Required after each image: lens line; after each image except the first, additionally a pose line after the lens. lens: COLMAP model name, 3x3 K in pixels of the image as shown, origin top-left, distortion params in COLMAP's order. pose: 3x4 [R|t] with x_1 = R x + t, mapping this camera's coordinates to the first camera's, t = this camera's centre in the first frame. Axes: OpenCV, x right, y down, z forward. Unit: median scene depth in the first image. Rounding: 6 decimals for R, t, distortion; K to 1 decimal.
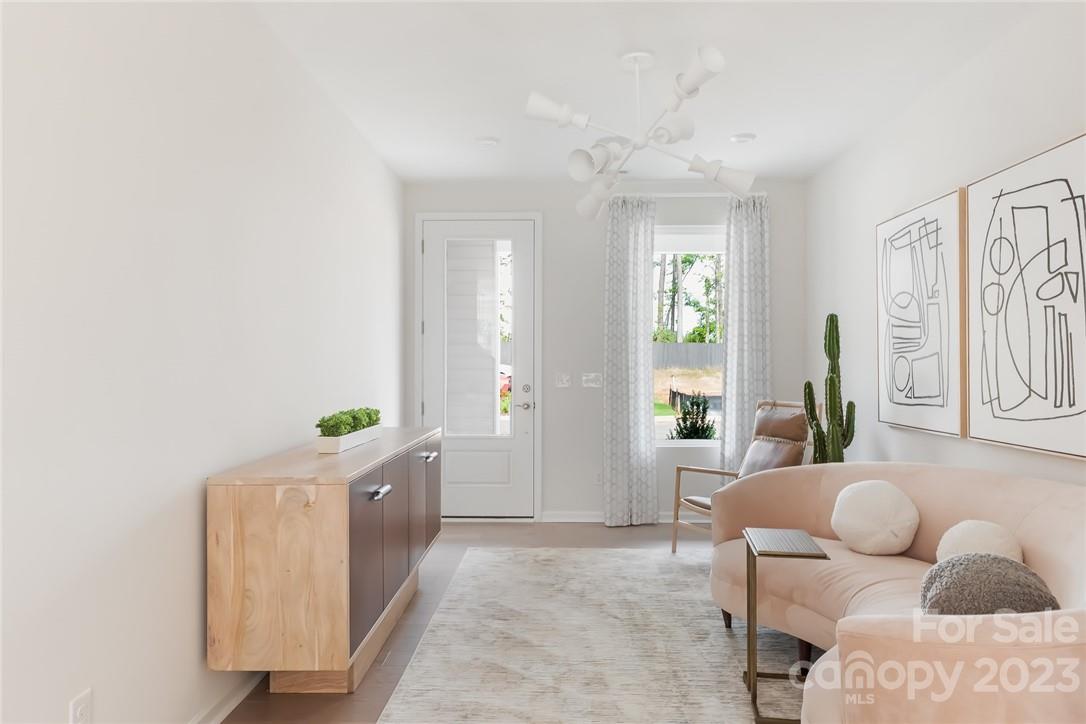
lens RADIAL K [[727.8, 0, 543.0], [0, 727.8, 362.0], [0, 0, 1]] dist [0.026851, 0.004359]
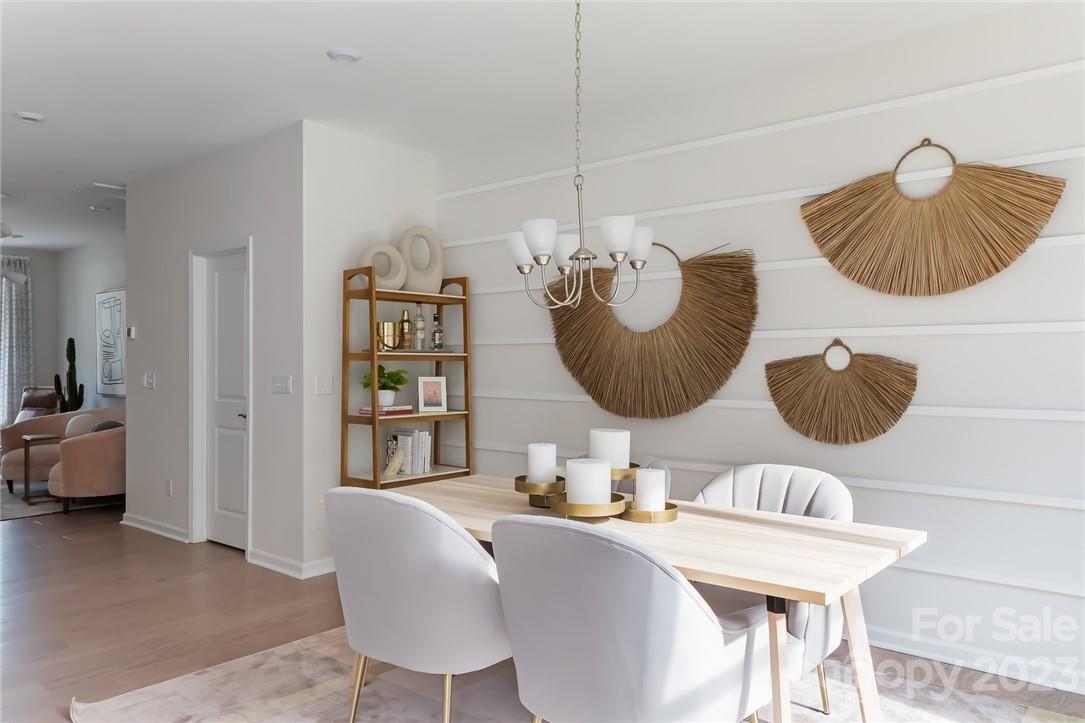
lens RADIAL K [[789.3, 0, 542.5], [0, 789.3, 361.5], [0, 0, 1]] dist [0.010326, 0.004957]
pose [[0.632908, 0.001440, 0.774226, -0.384482], [0.000183, 0.999998, -0.002009, -0.000874], [-0.774227, 0.001413, 0.632906, -1.137716]]
